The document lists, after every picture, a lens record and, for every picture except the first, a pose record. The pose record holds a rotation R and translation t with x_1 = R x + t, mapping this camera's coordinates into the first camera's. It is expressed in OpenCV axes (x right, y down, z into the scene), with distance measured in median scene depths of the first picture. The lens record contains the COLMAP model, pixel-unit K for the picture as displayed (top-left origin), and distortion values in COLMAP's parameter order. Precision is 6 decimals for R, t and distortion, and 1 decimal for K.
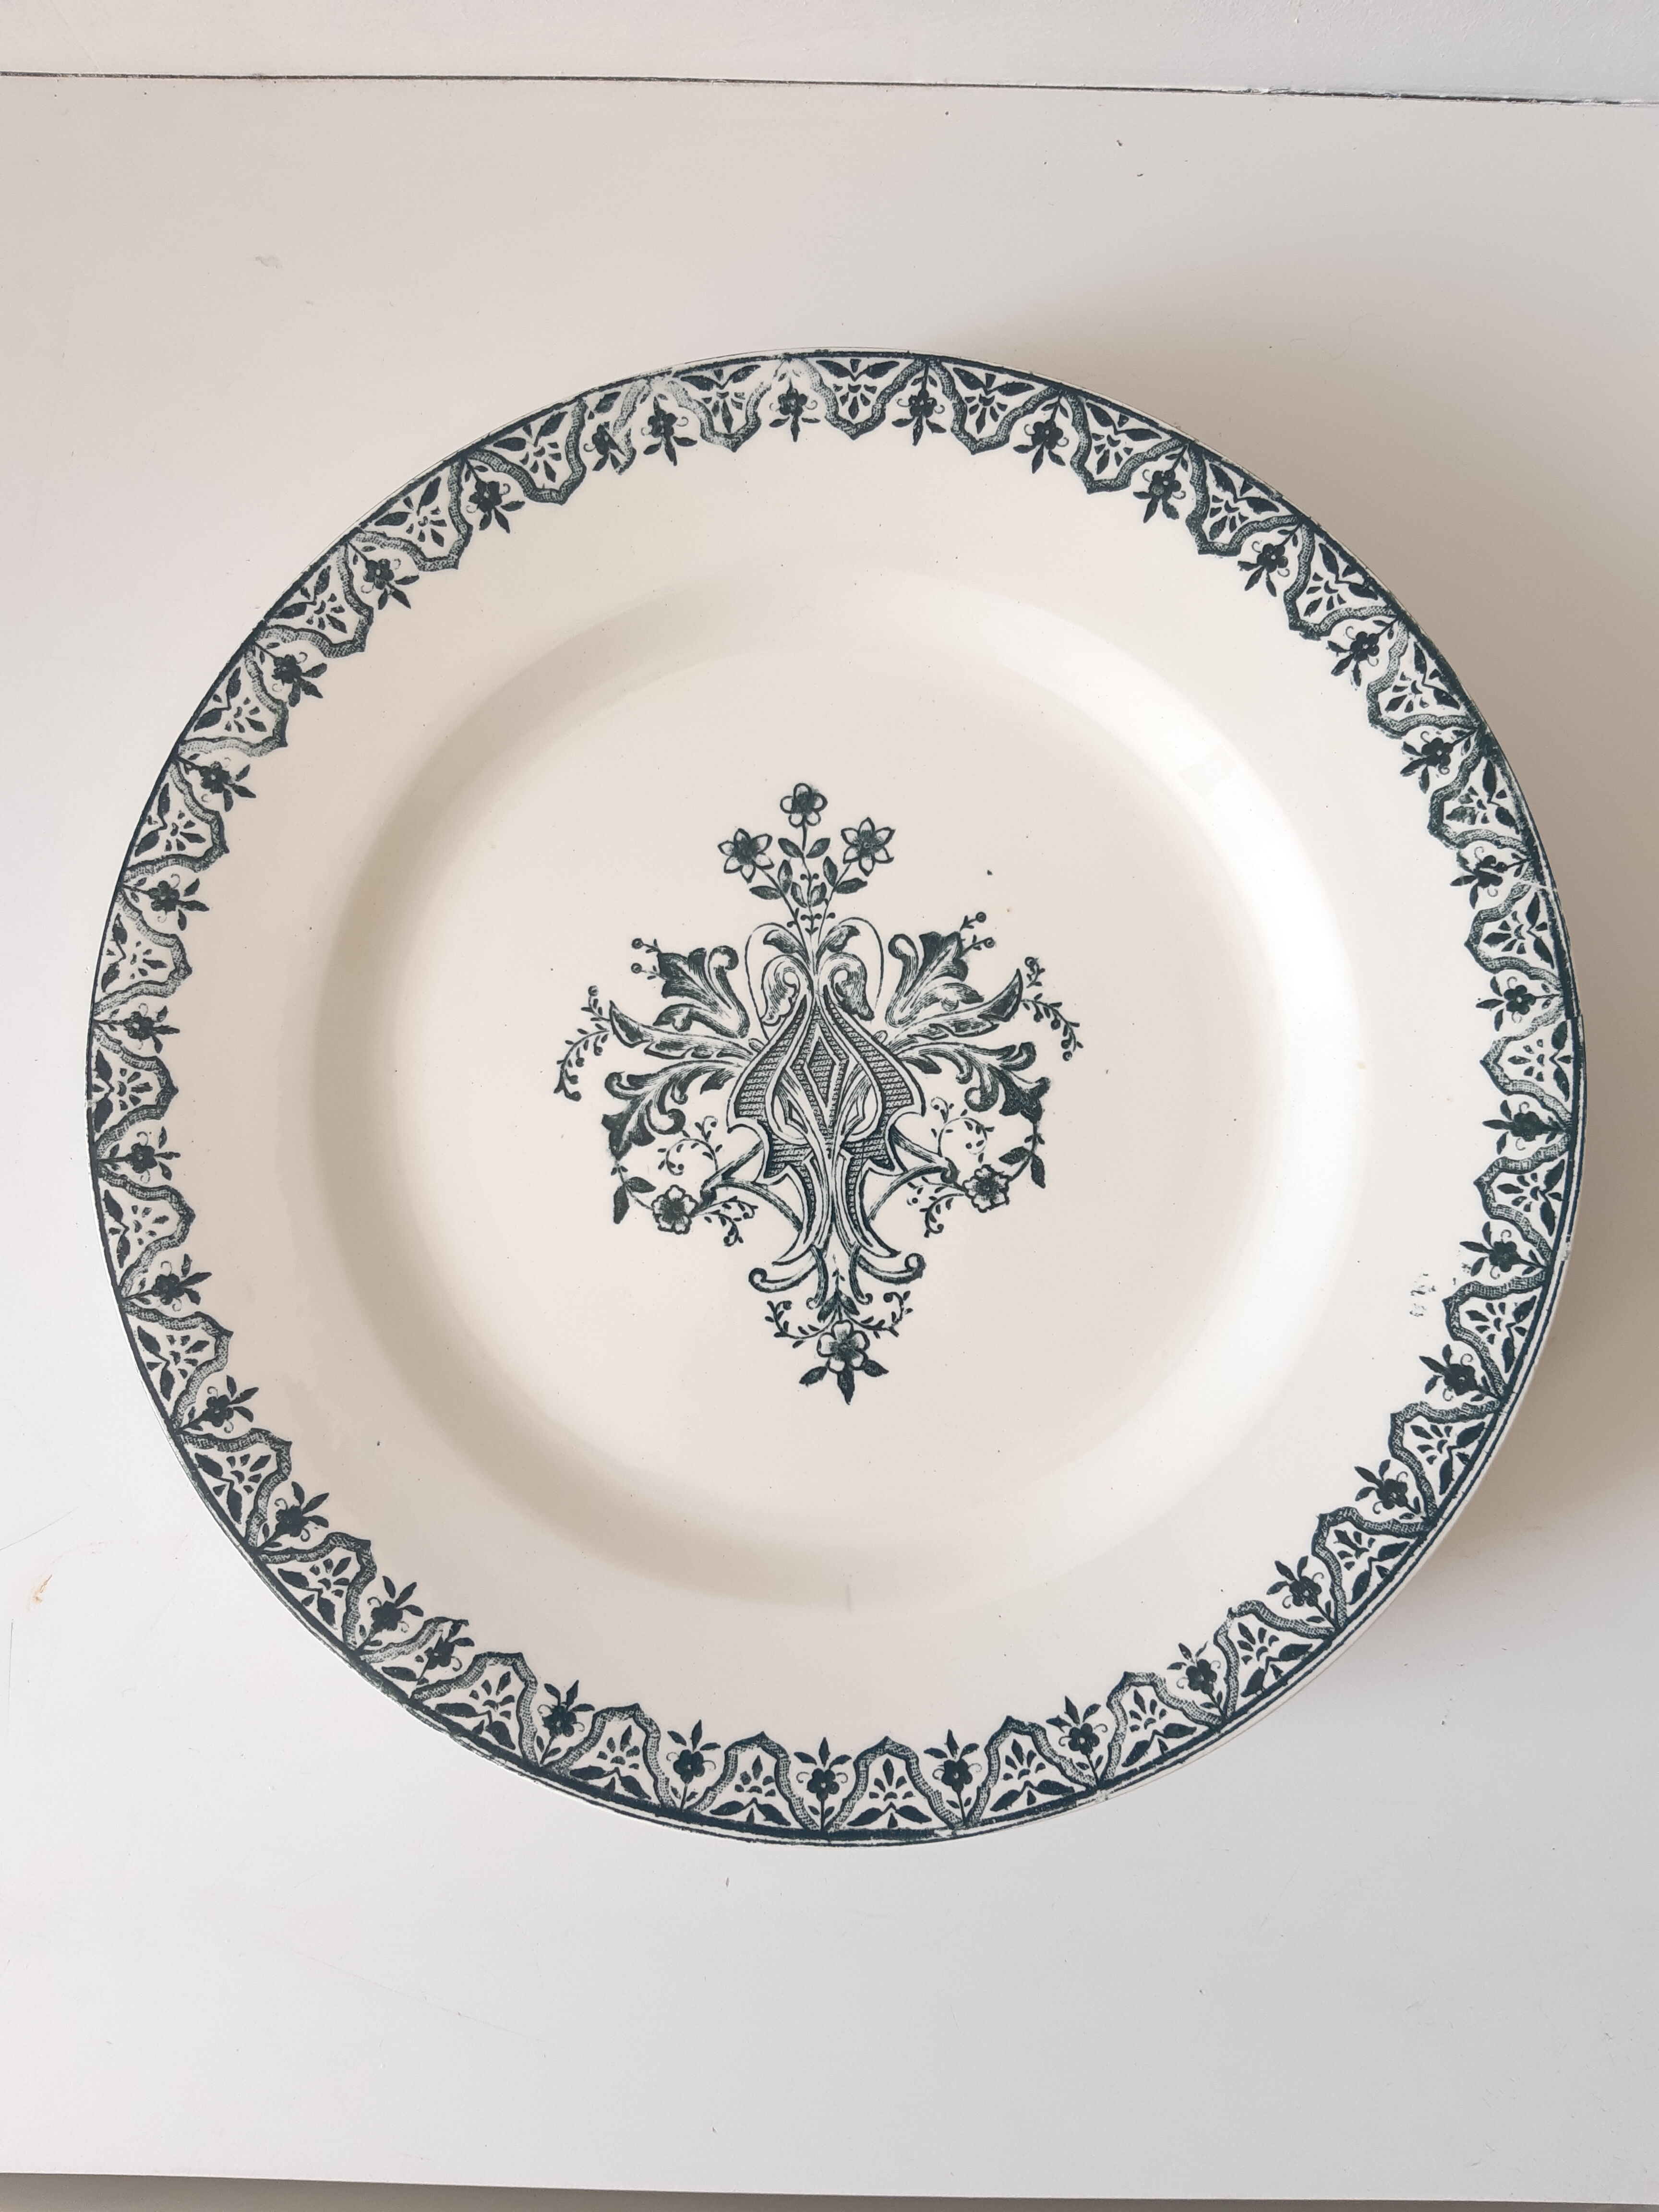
lens RADIAL K [[1651.9, 0, 902.7], [0, 1651.9, 1102.8], [0, 0, 1]] dist [-0.046136, -0.011133]
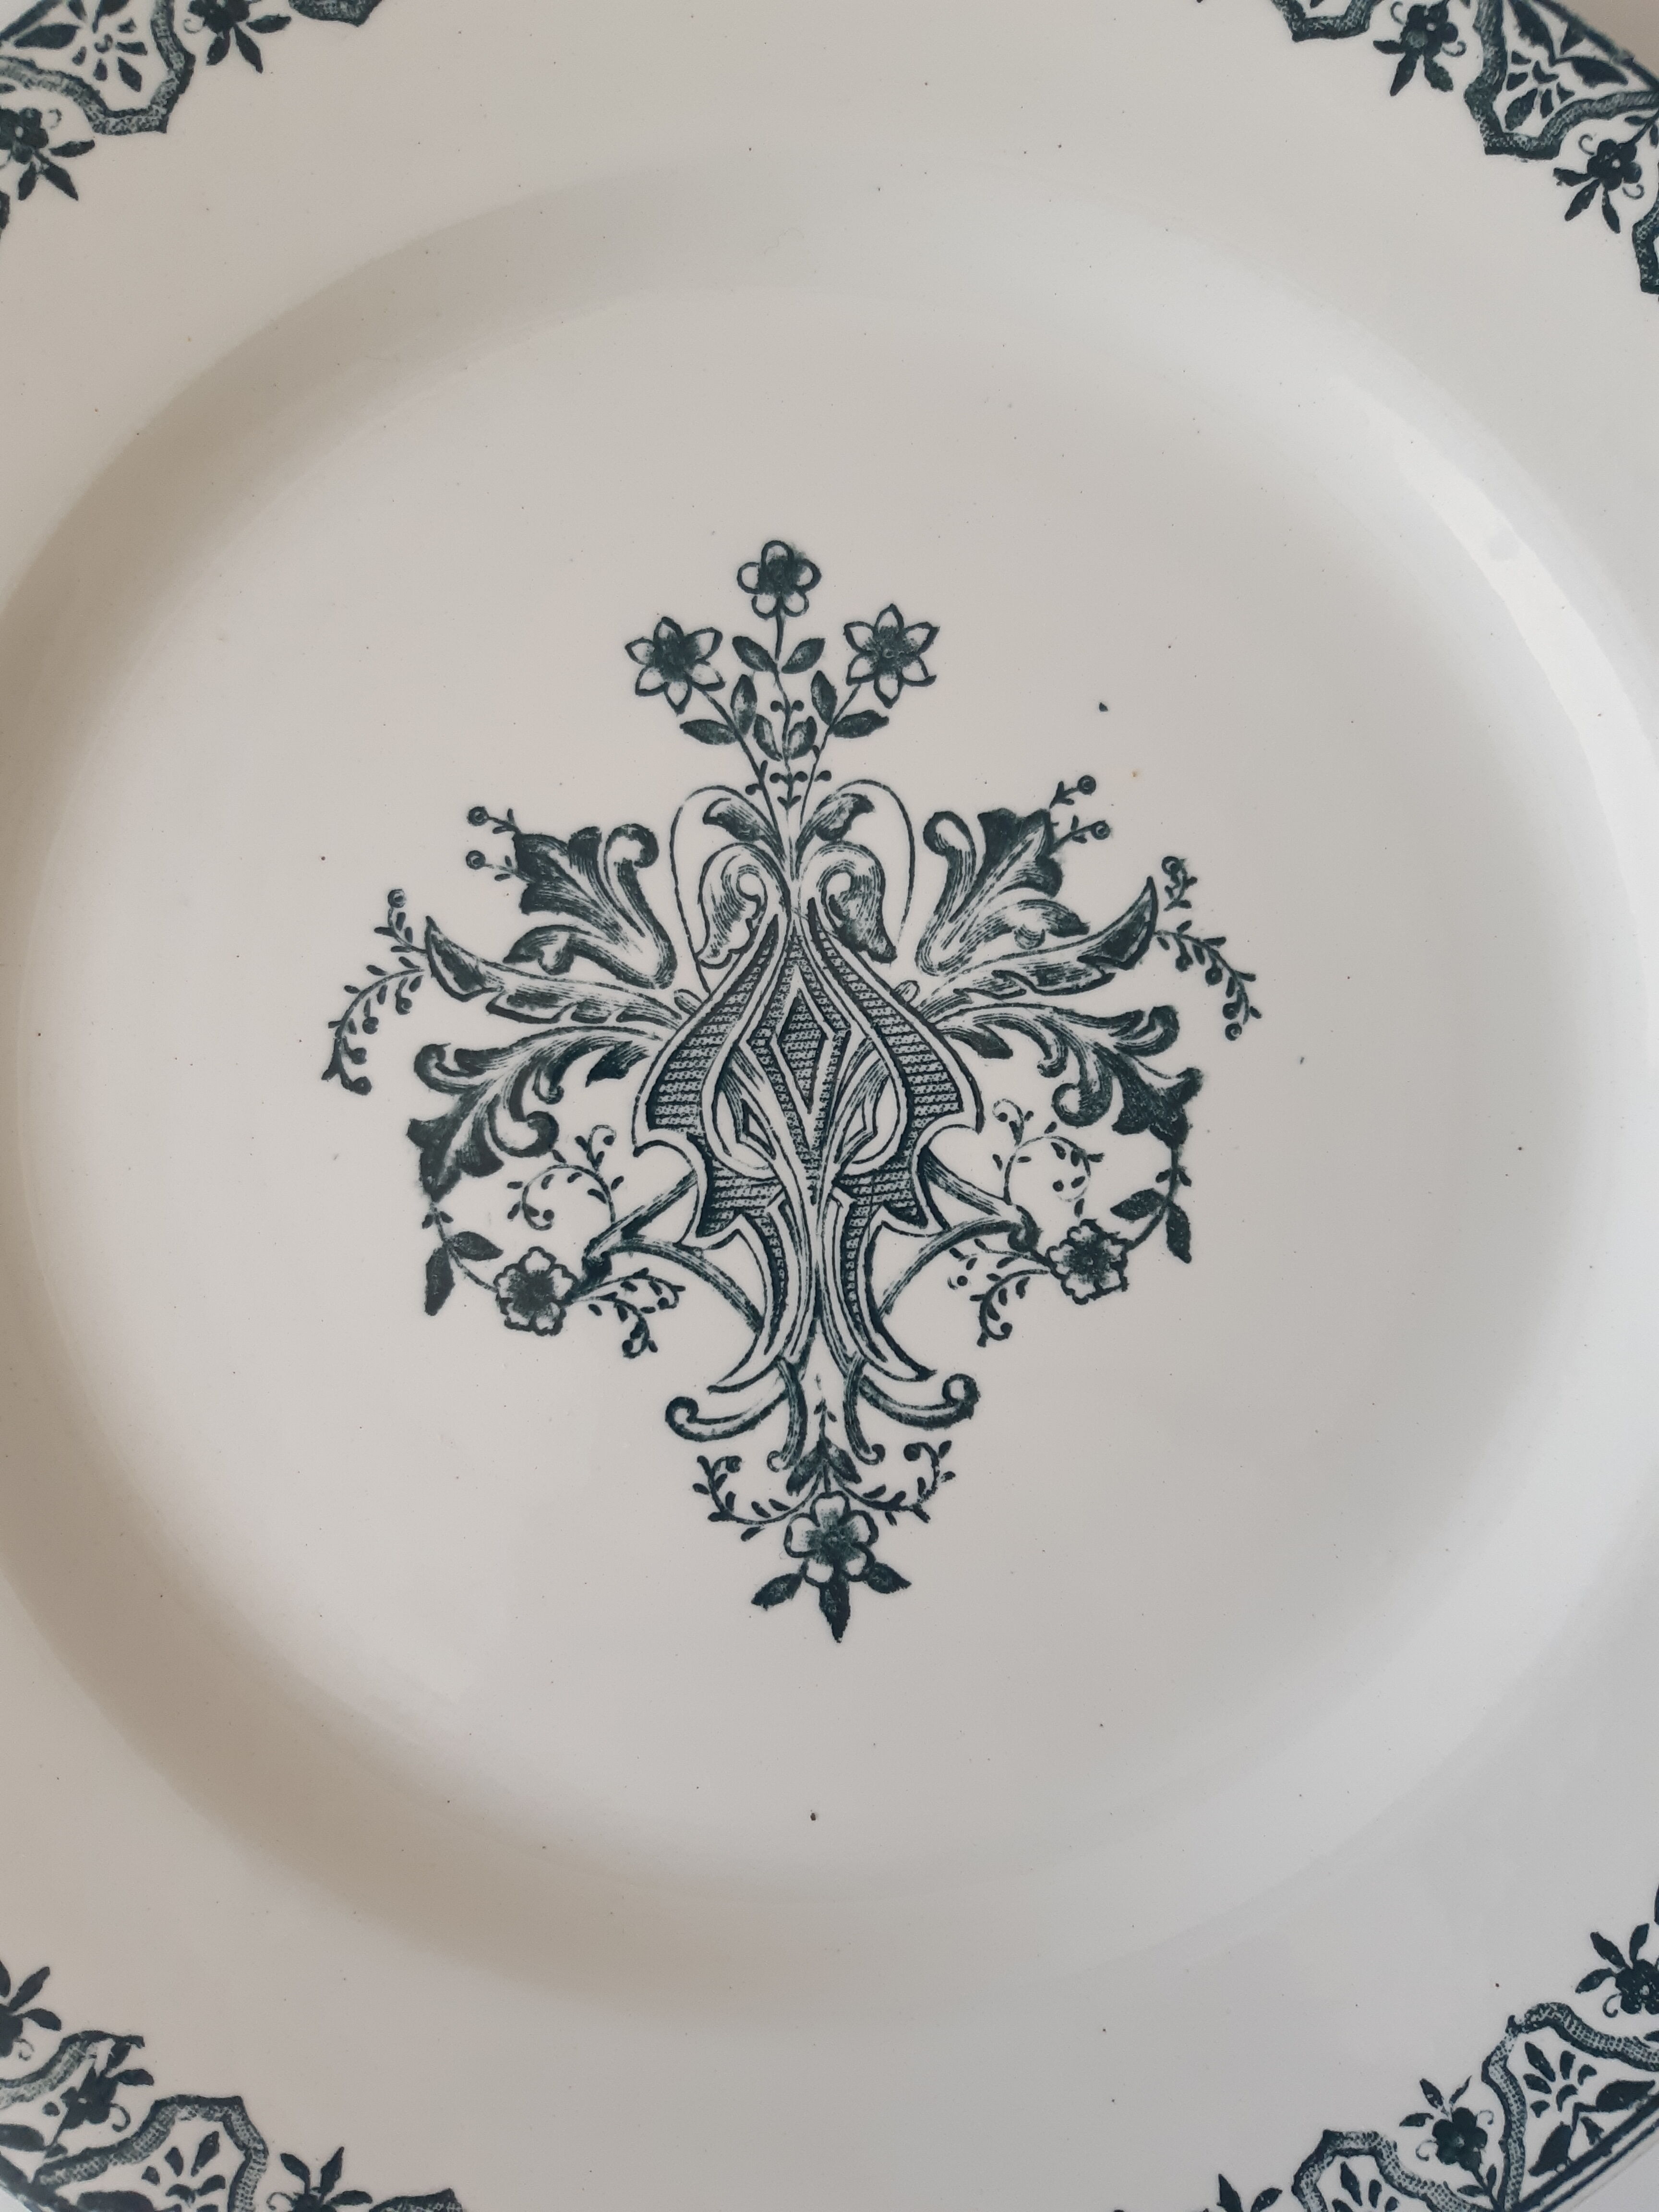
lens RADIAL K [[1651.9, 0, 902.7], [0, 1651.9, 1102.8], [0, 0, 1]] dist [-0.046136, -0.011133]
pose [[0.999514, 0.019344, 0.024464, -0.028278], [-0.019633, 0.999740, 0.011621, -0.008298], [-0.024233, -0.012096, 0.999633, 0.437118]]
